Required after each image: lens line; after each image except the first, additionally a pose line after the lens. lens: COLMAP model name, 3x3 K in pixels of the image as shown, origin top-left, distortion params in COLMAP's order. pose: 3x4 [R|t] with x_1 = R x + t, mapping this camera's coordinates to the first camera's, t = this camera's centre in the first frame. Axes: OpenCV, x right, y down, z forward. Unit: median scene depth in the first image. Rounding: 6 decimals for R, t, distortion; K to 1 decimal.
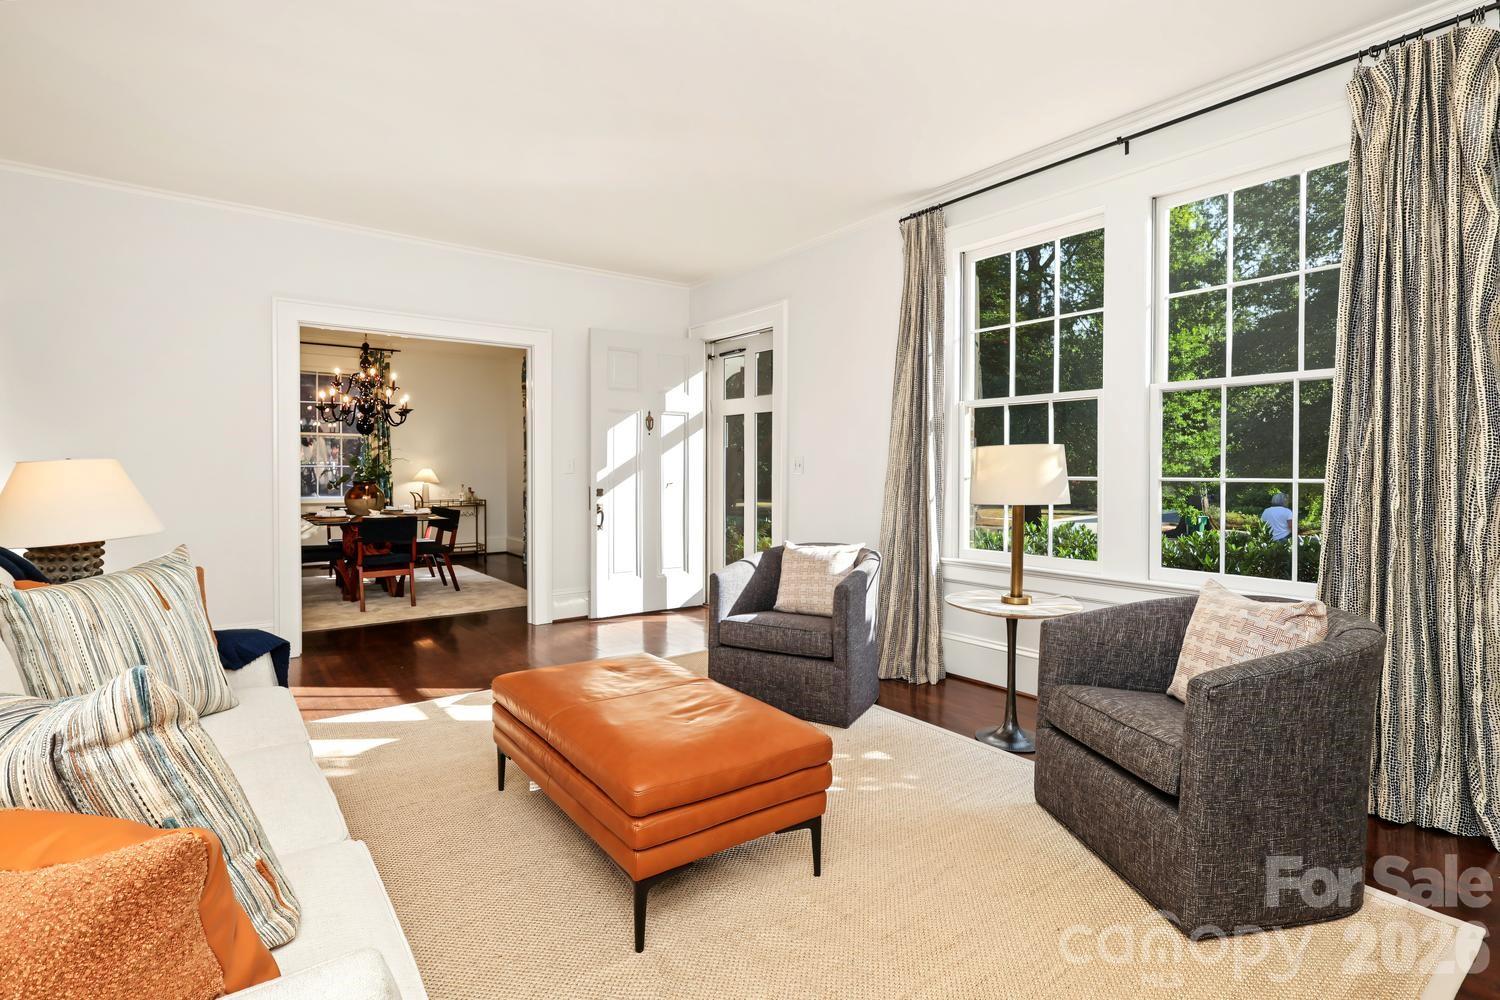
lens RADIAL K [[706.6, 0, 752.6], [0, 706.6, 495.8], [0, 0, 1]] dist [0.001108, 0.000529]
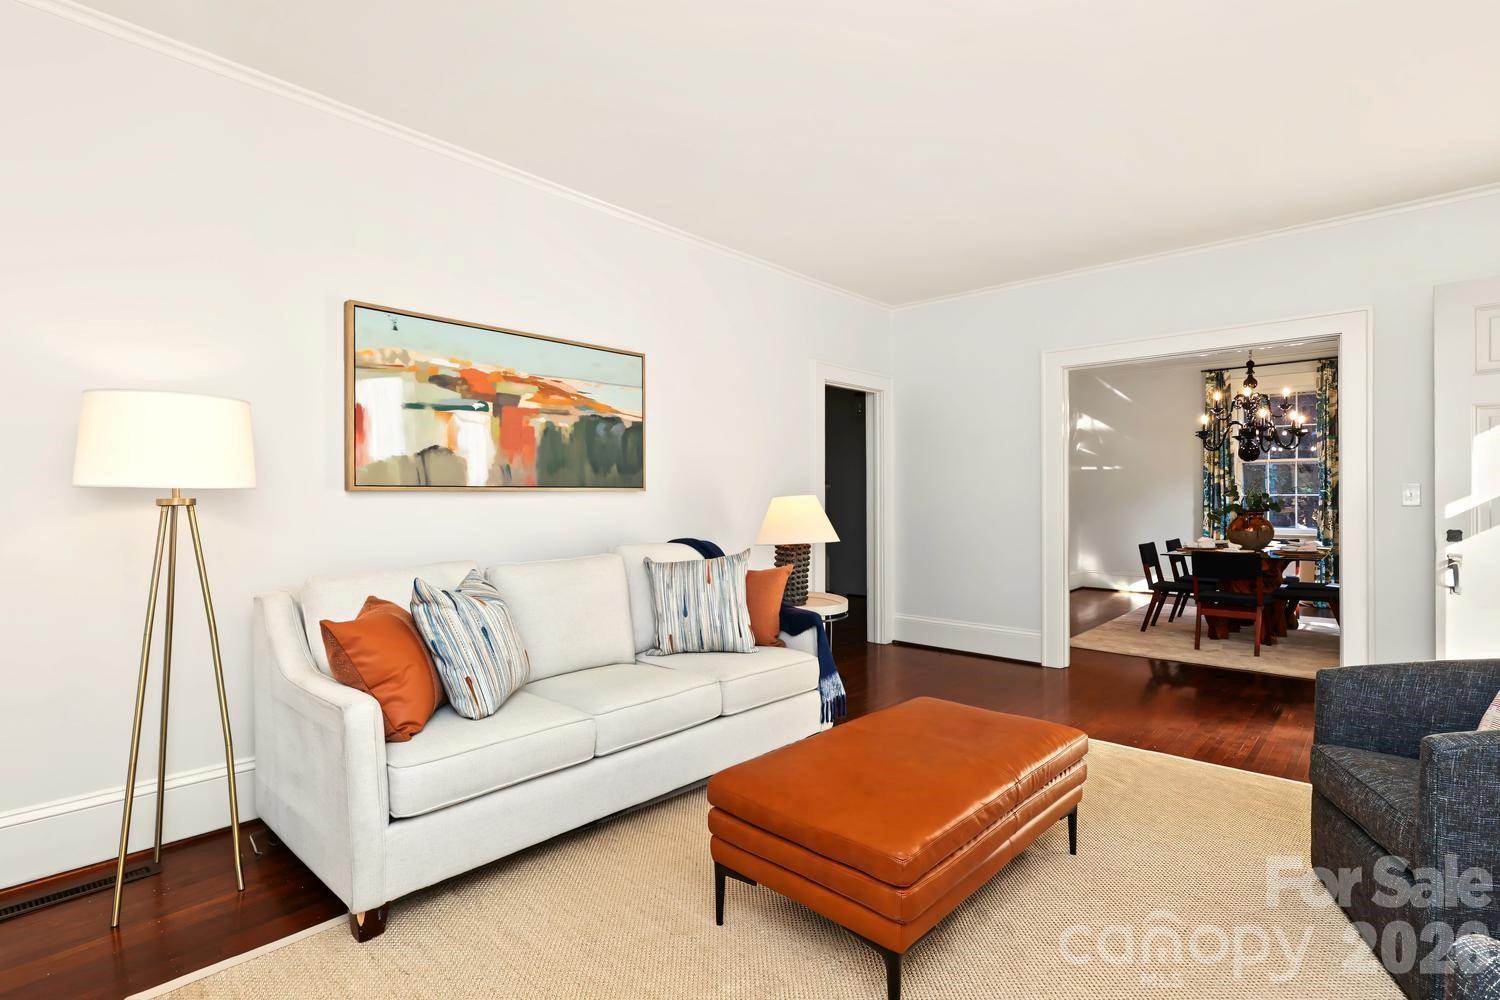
lens RADIAL K [[706.6, 0, 752.6], [0, 706.6, 495.8], [0, 0, 1]] dist [0.001108, 0.000529]
pose [[0.139997, -0.006613, -0.990130, 0.328418], [-0.031849, 0.999430, -0.011179, -0.013788], [0.989640, 0.033100, 0.139707, 0.284365]]
